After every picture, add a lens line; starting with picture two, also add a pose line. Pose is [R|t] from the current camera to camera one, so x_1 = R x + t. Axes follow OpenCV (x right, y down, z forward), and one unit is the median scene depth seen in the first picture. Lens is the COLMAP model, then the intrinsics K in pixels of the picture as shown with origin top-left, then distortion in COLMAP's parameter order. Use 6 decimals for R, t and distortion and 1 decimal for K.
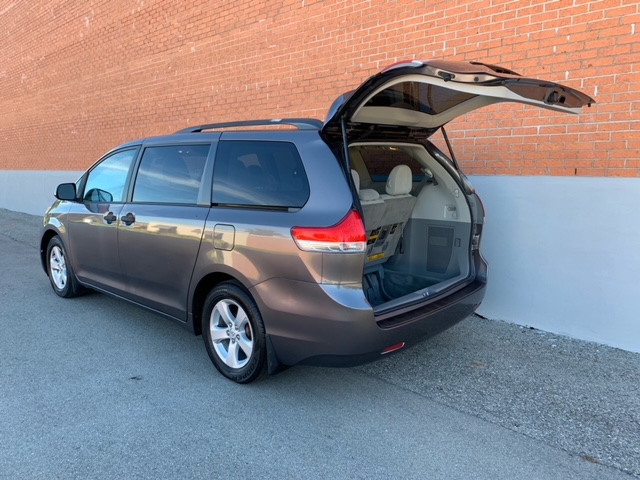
lens RADIAL K [[470.4, 0, 299.8], [0, 470.4, 242.8], [0, 0, 1]] dist [0.009755, -0.009567]
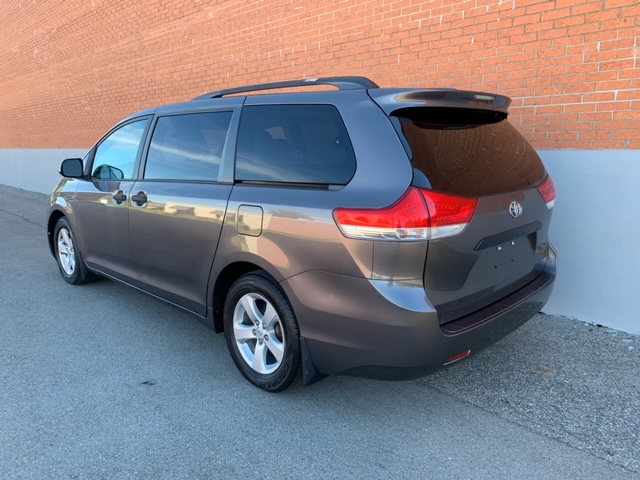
lens RADIAL K [[467.9, 0, 303.6], [0, 467.9, 242.5], [0, 0, 1]] dist [0.004935, -0.000741]
pose [[0.999634, 0.005767, -0.026450, -0.034208], [-0.004710, 0.999193, 0.039886, -0.004892], [0.026659, -0.039746, 0.998854, 0.131418]]
